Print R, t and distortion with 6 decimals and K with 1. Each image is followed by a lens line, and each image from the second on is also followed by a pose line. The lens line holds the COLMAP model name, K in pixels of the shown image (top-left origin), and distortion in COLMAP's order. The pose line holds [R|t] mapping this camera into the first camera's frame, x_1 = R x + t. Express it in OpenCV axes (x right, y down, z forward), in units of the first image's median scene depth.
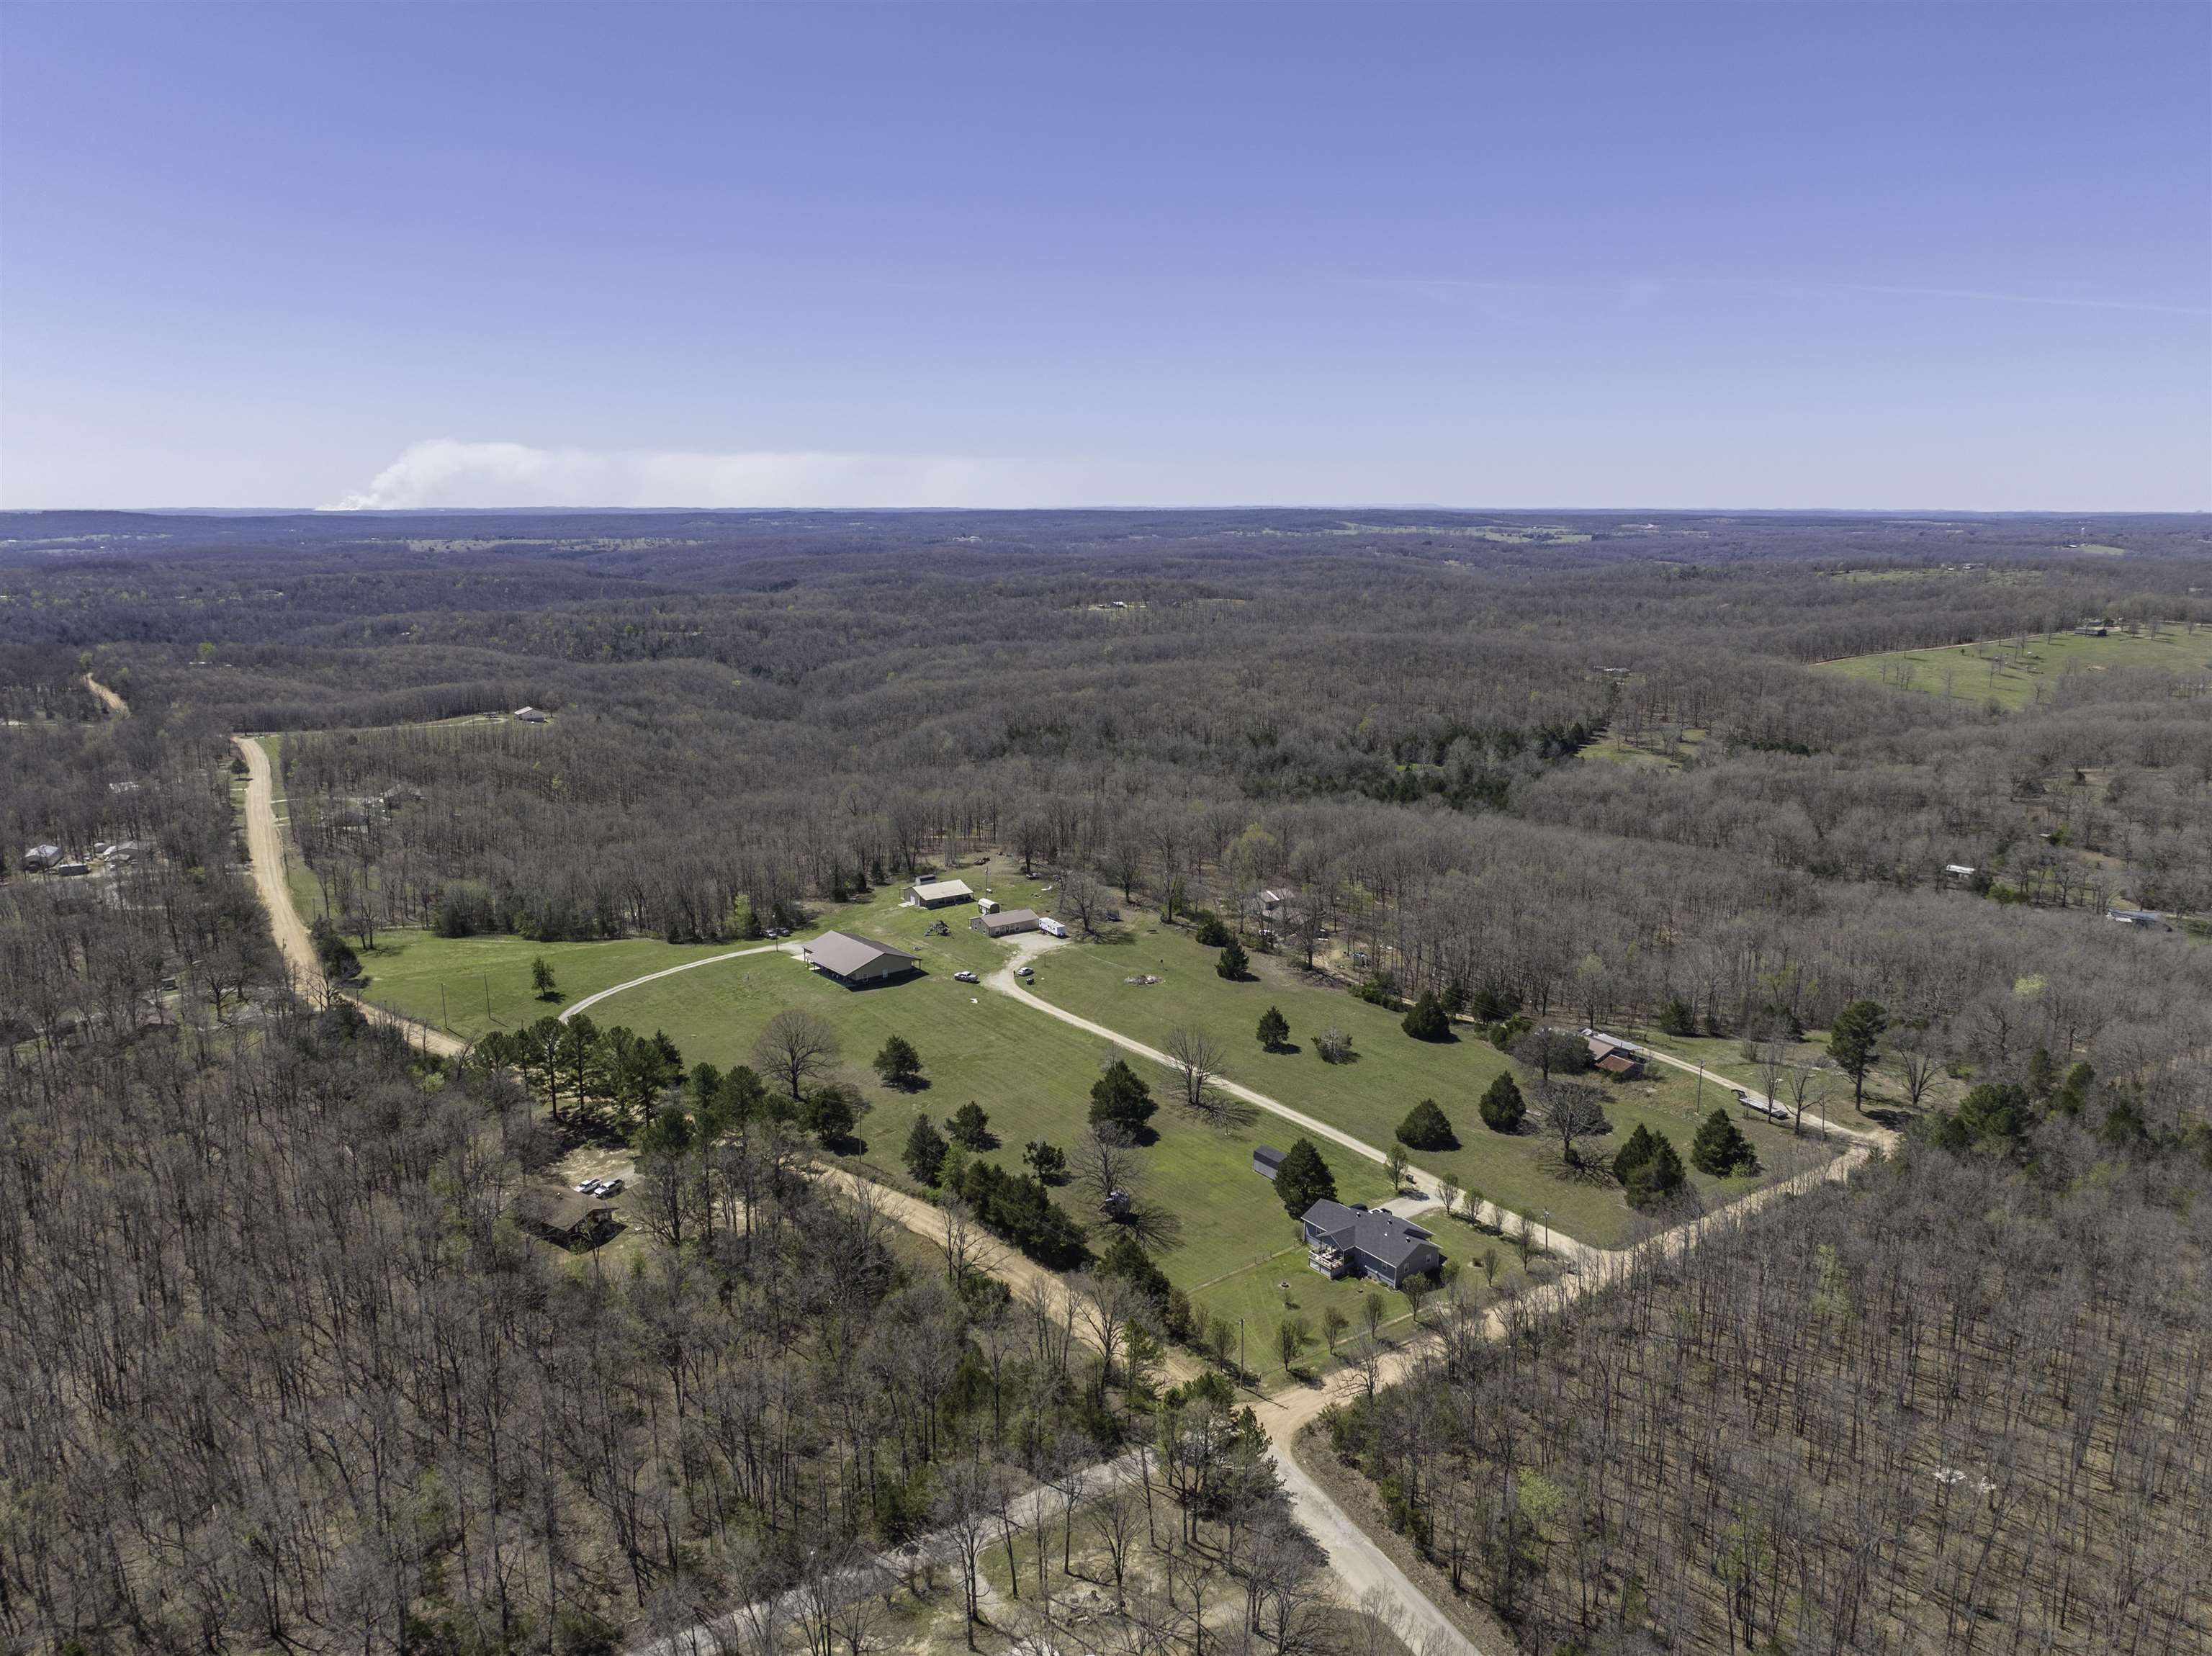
lens RADIAL K [[1551.2, 0, 1106.0], [0, 1551.2, 828.0], [0, 0, 1]] dist [-0.024113, -0.002457]
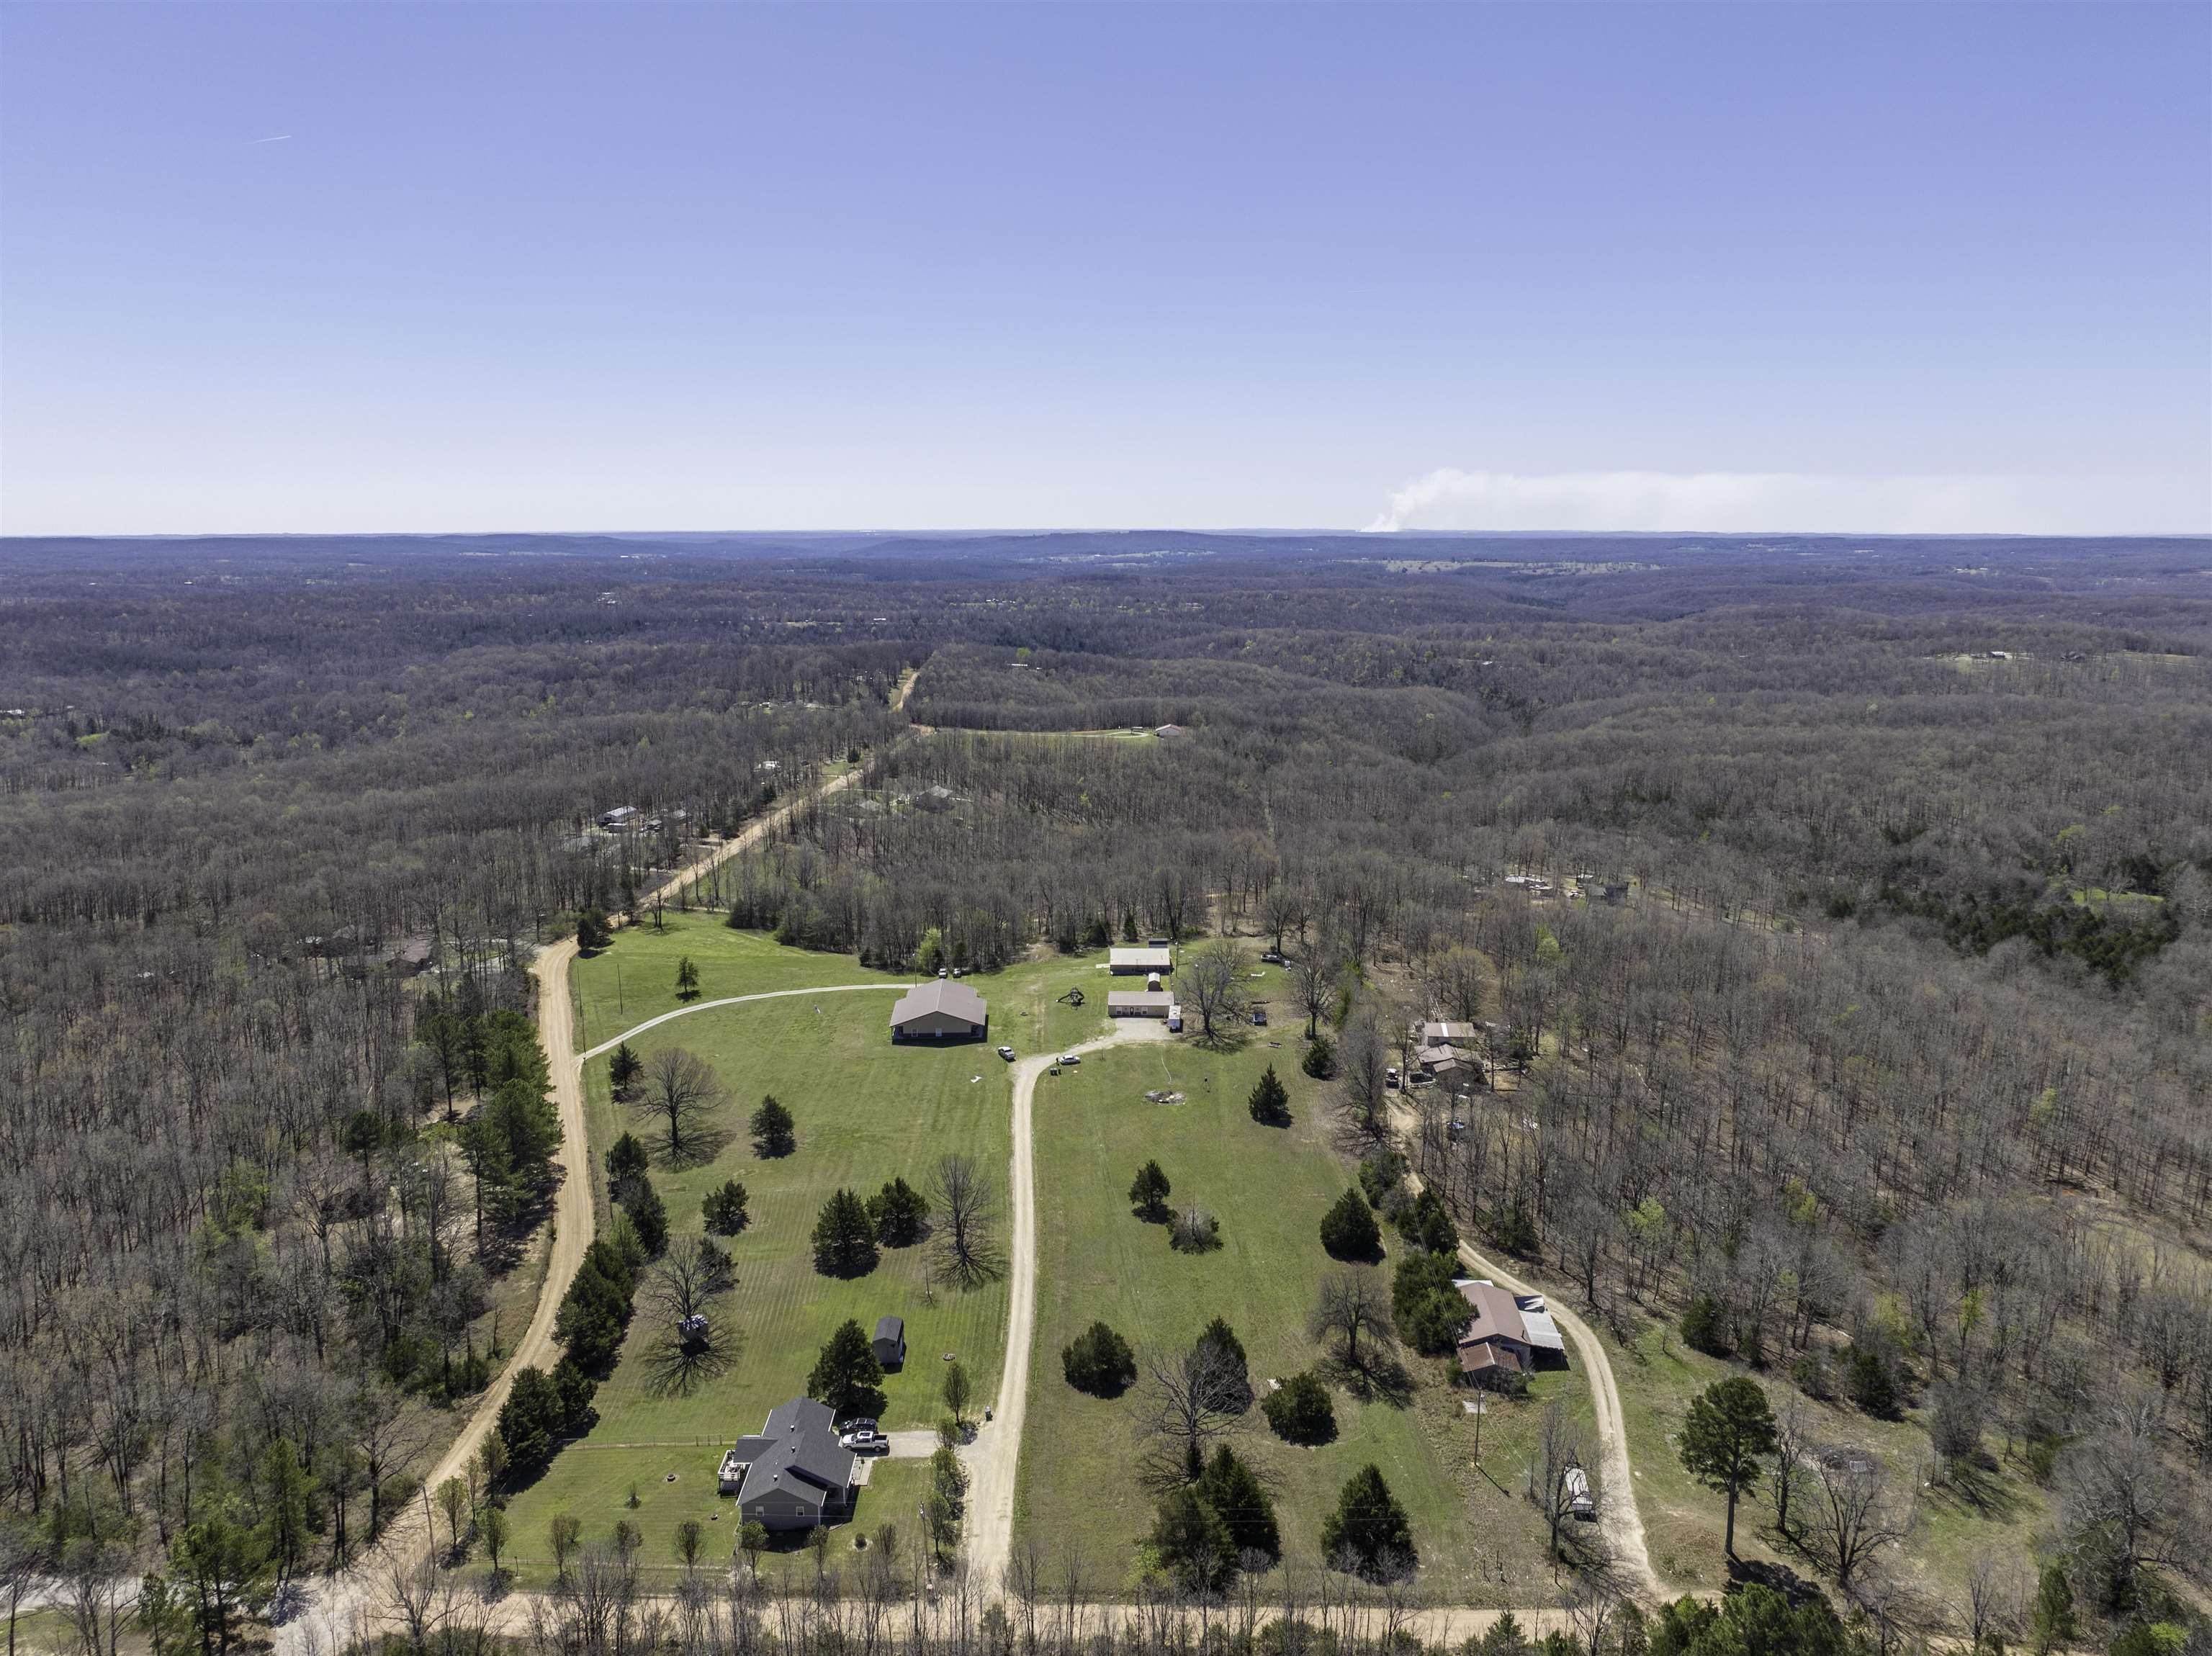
lens RADIAL K [[1551.2, 0, 1106.0], [0, 1551.2, 828.0], [0, 0, 1]] dist [-0.024113, -0.002457]
pose [[0.807781, 0.111882, -0.578768, 0.118912], [-0.120311, 0.992448, 0.023933, -0.016446], [0.577074, 0.050299, 0.815141, 0.068631]]
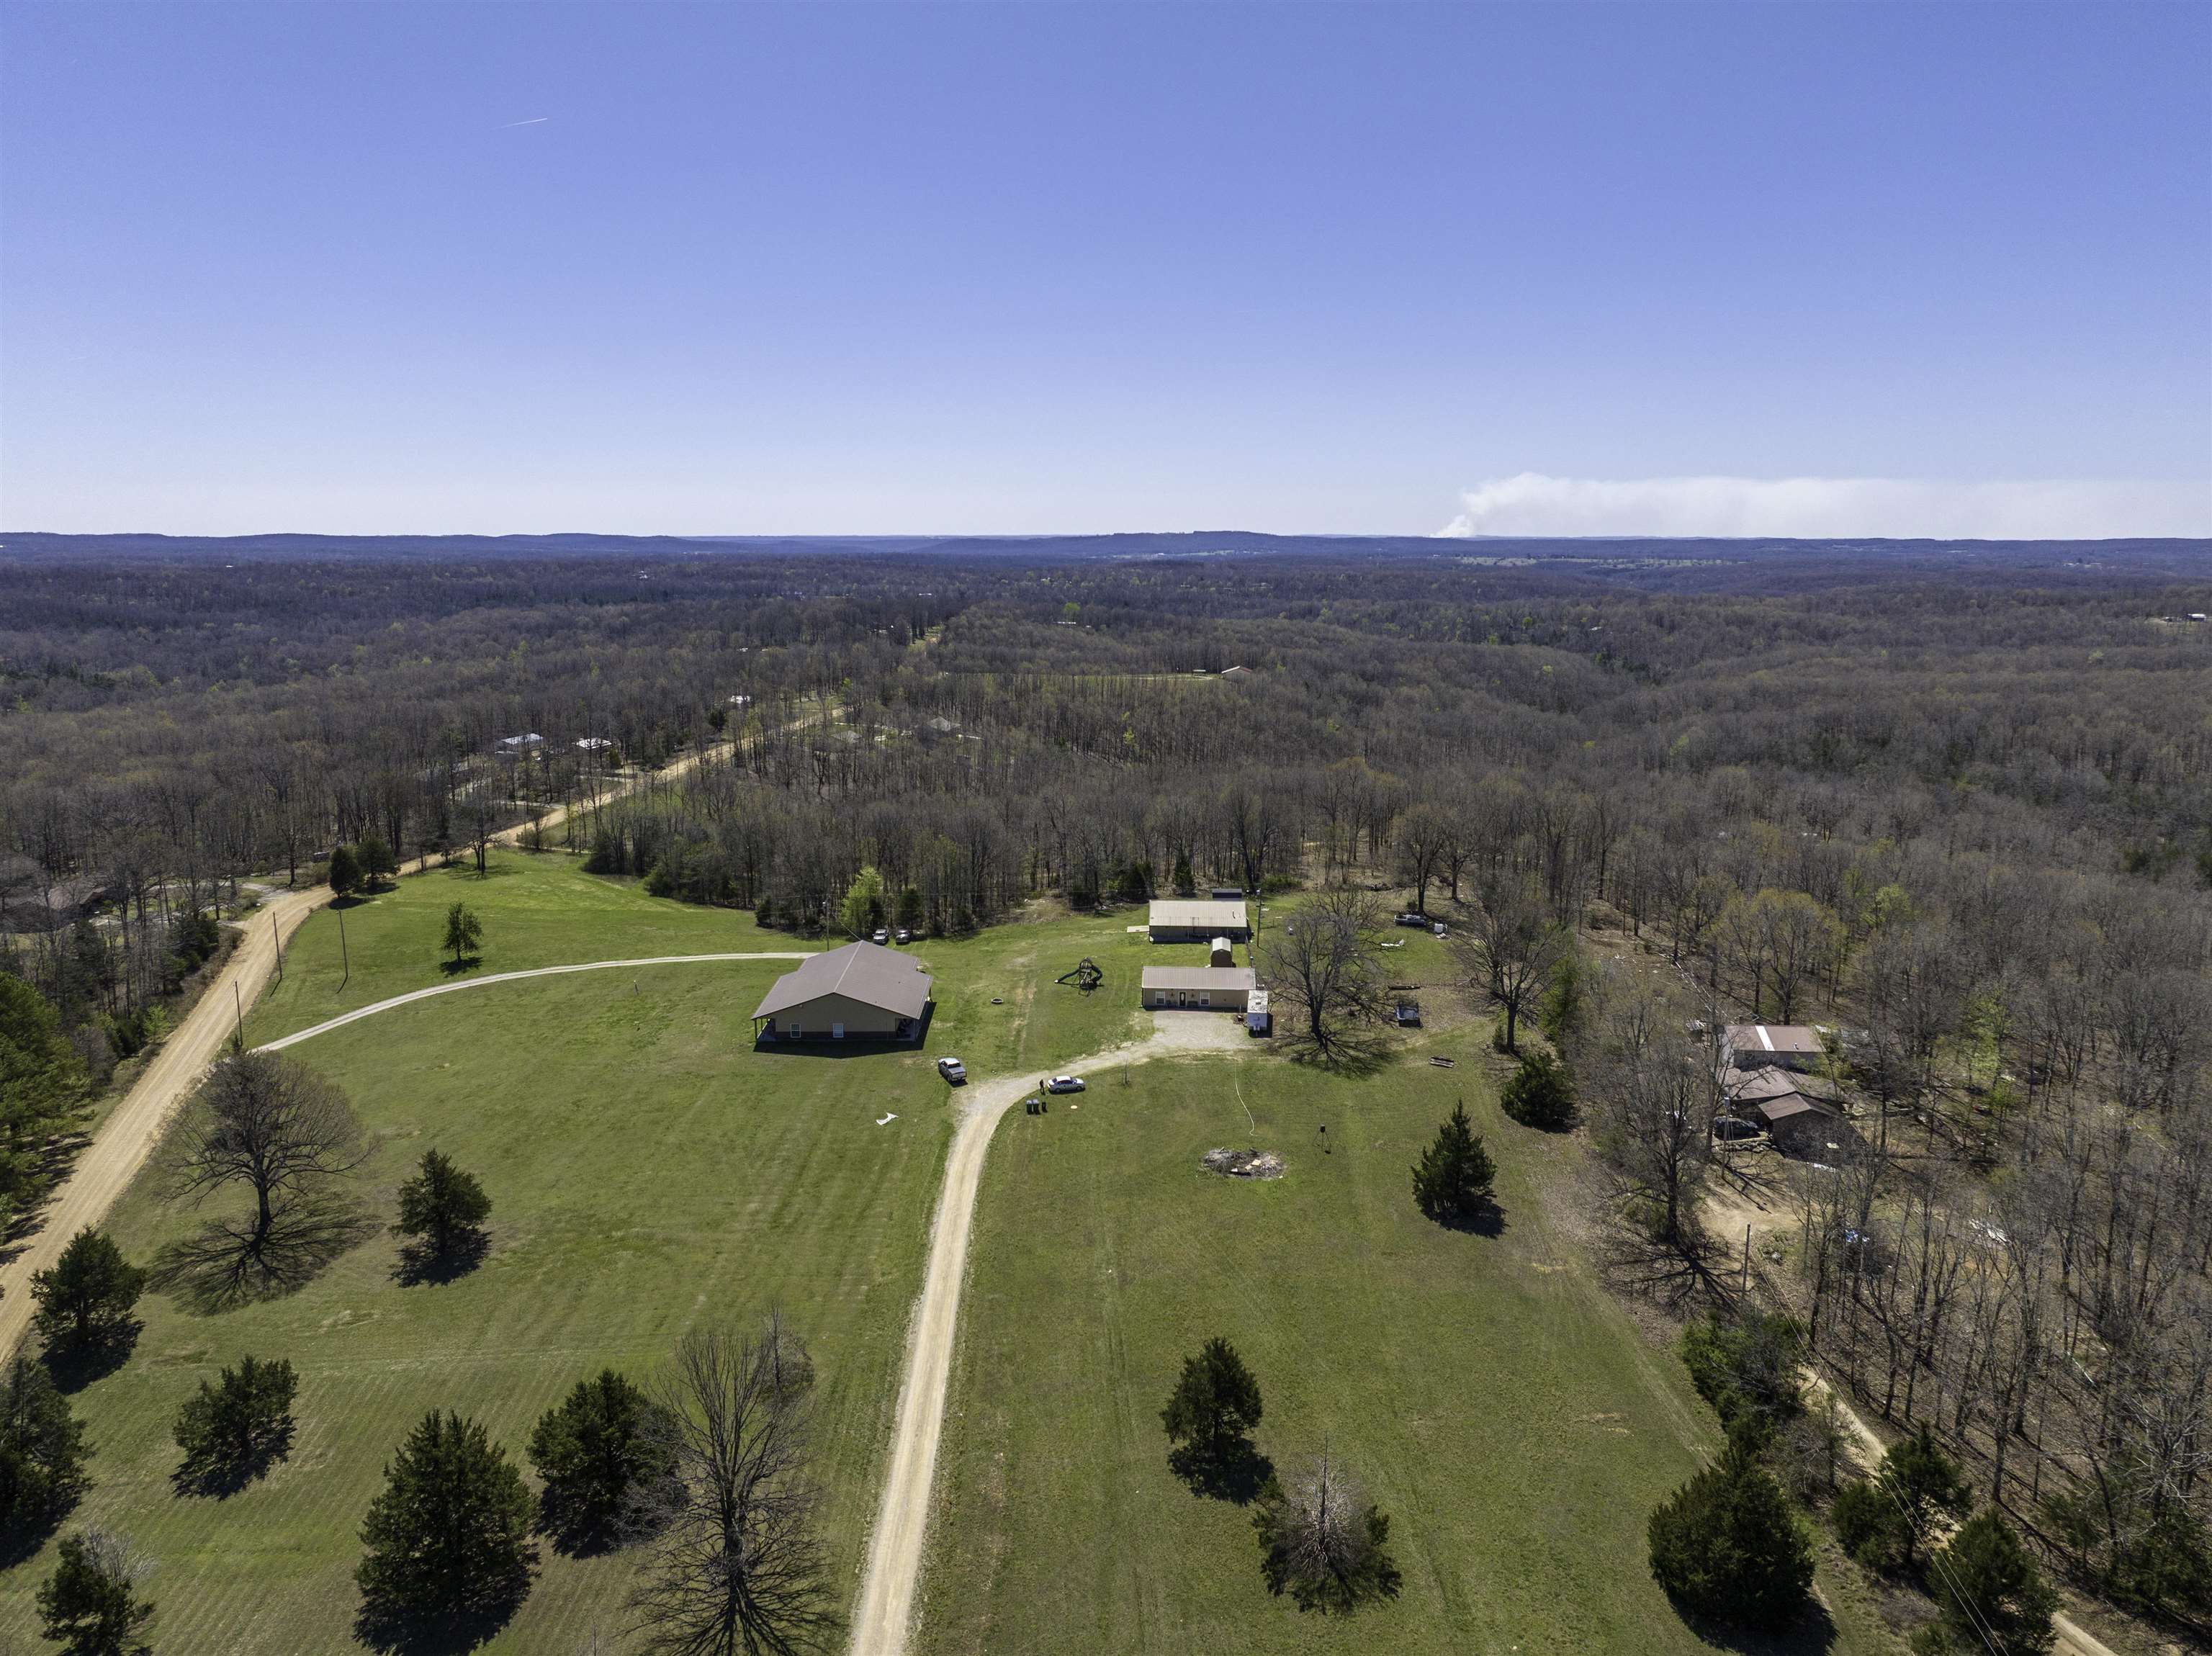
lens RADIAL K [[1551.2, 0, 1106.0], [0, 1551.2, 828.0], [0, 0, 1]] dist [-0.024113, -0.002457]
pose [[0.782870, 0.116422, -0.611195, 0.062133], [-0.128398, 0.991423, 0.024386, -0.000205], [0.608792, 0.059385, 0.791104, 0.156134]]
